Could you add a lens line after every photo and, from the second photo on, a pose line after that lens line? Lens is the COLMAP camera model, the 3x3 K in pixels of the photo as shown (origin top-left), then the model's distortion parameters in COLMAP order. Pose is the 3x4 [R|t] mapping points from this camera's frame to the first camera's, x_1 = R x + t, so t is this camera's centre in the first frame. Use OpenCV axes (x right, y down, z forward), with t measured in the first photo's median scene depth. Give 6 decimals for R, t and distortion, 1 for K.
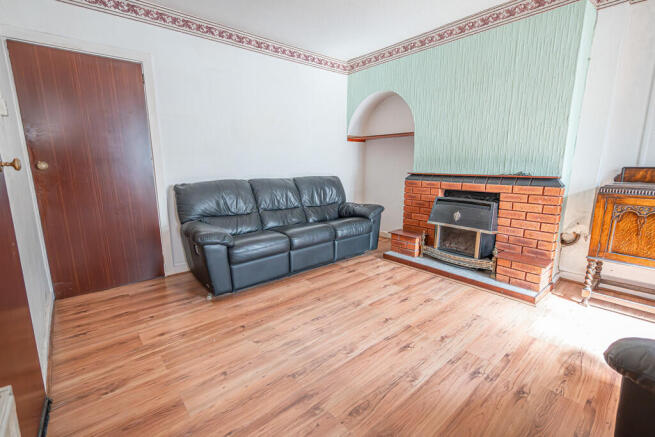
lens RADIAL K [[301.9, 0, 328.1], [0, 301.9, 216.9], [0, 0, 1]] dist [-0.000363, 0.002527]
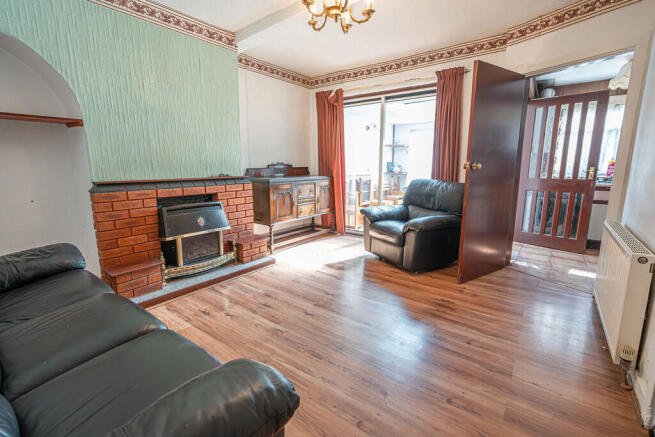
lens RADIAL K [[301.9, 0, 325.7], [0, 301.9, 218.8], [0, 0, 1]] dist [-0.000363, 0.002527]
pose [[-0.215068, -0.173707, 0.961026, -0.595644], [0.173787, 0.961541, 0.212692, -0.150401], [-0.961012, 0.212757, -0.176609, 0.803172]]
